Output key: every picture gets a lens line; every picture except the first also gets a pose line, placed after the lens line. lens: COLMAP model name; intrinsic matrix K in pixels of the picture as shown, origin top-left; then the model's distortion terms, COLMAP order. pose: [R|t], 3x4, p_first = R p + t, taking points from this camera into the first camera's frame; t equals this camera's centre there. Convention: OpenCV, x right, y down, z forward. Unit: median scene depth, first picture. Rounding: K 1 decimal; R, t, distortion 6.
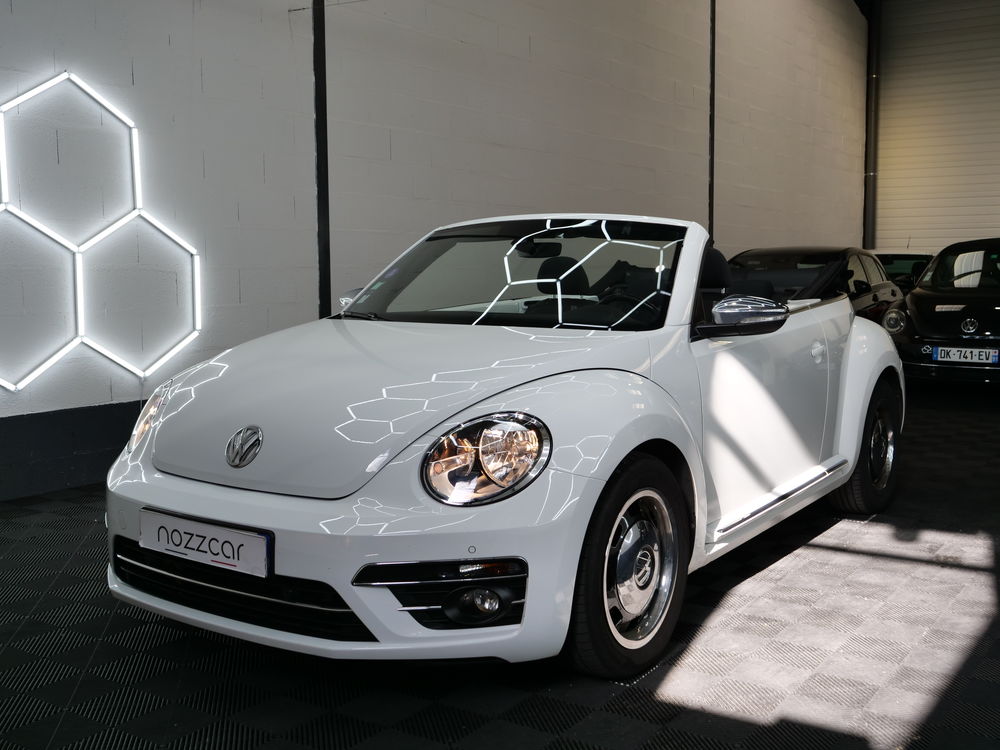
lens RADIAL K [[1108.1, 0, 498.4], [0, 1108.1, 368.7], [0, 0, 1]] dist [-0.007450, -0.002538]
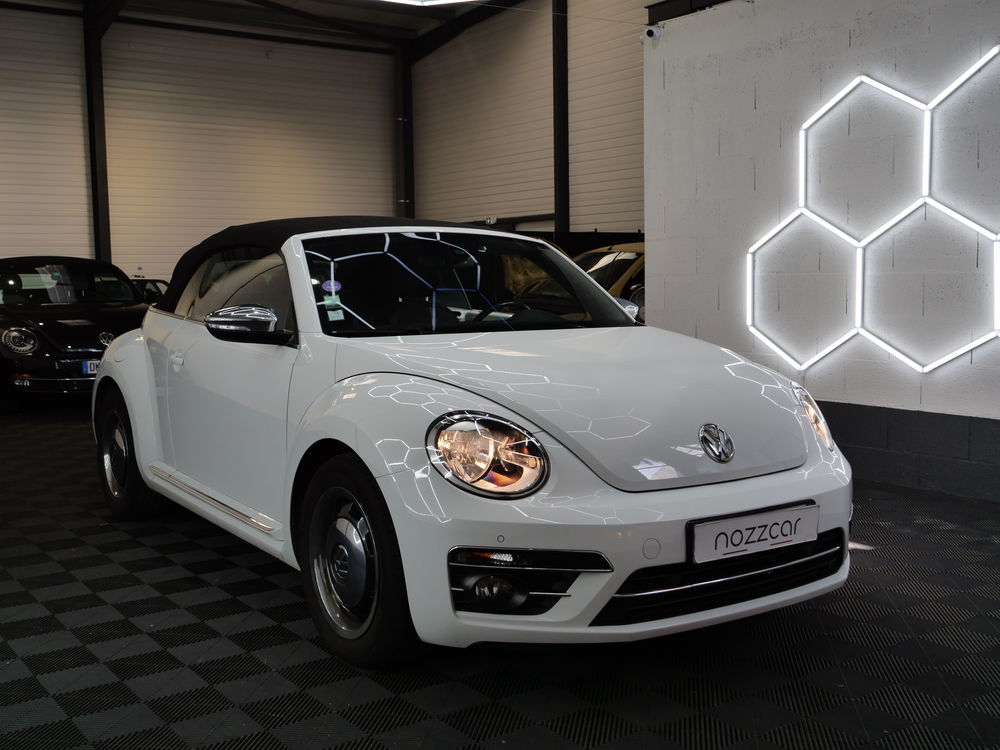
lens RADIAL K [[1104.5, 0, 500.0], [0, 1104.5, 375.0], [0, 0, 1]] dist [-0.010520, -0.012634]
pose [[0.362362, -0.088310, 0.927844, -1.111051], [0.101389, 0.993328, 0.054946, -0.063047], [-0.926507, 0.074163, 0.368898, 0.698353]]
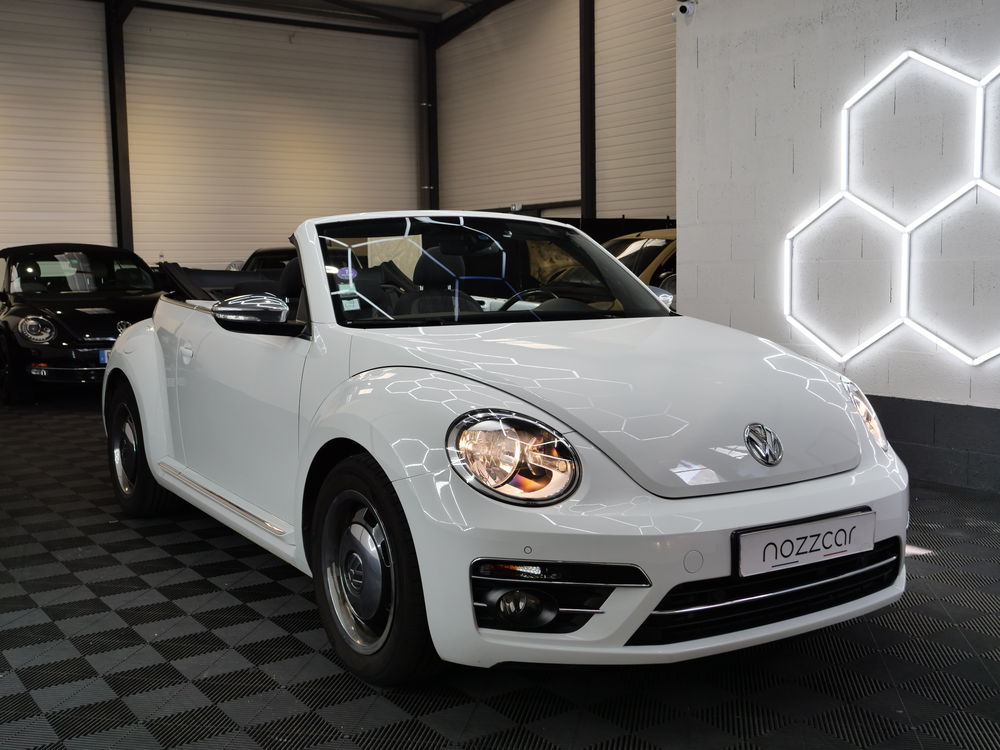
lens RADIAL K [[1104.5, 0, 500.0], [0, 1104.5, 375.0], [0, 0, 1]] dist [-0.010520, -0.012634]
pose [[0.383096, -0.097811, 0.918516, -1.044387], [0.101011, 0.992851, 0.063597, -0.064639], [-0.918169, 0.068416, 0.390237, 0.726267]]
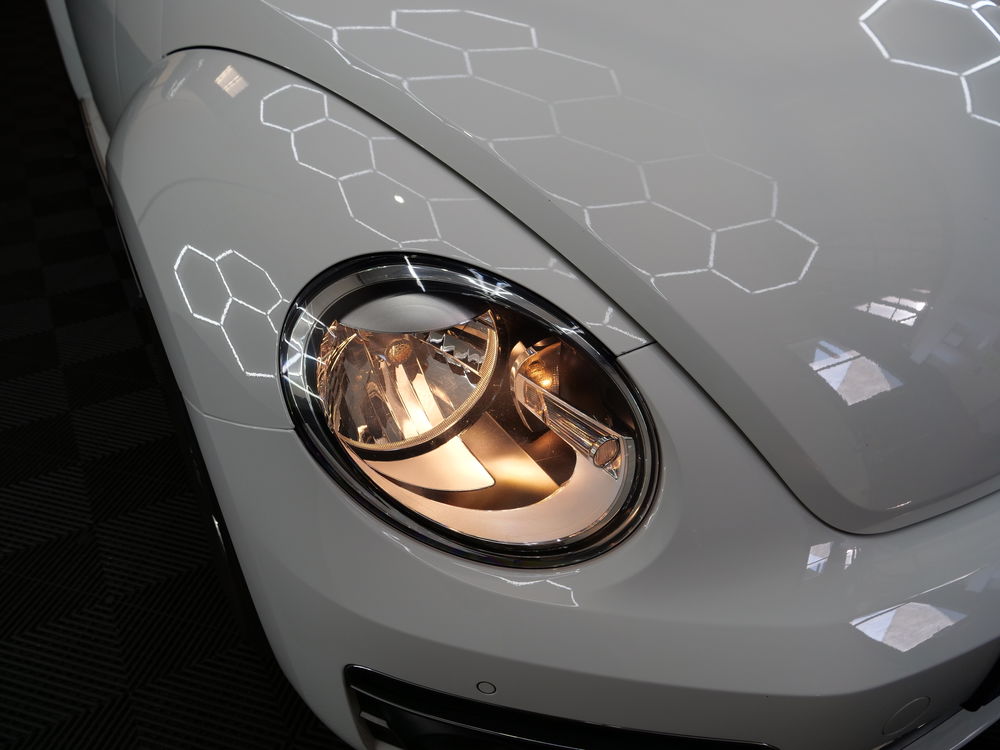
lens RADIAL K [[726.0, 0, 500.0], [0, 726.0, 375.0], [0, 0, 1]] dist [-0.027385, 0.008698]
pose [[0.466819, -0.307933, 0.829010, -0.457766], [0.059188, 0.946197, 0.318133, -0.017286], [-0.882370, -0.099443, 0.459928, 0.942265]]
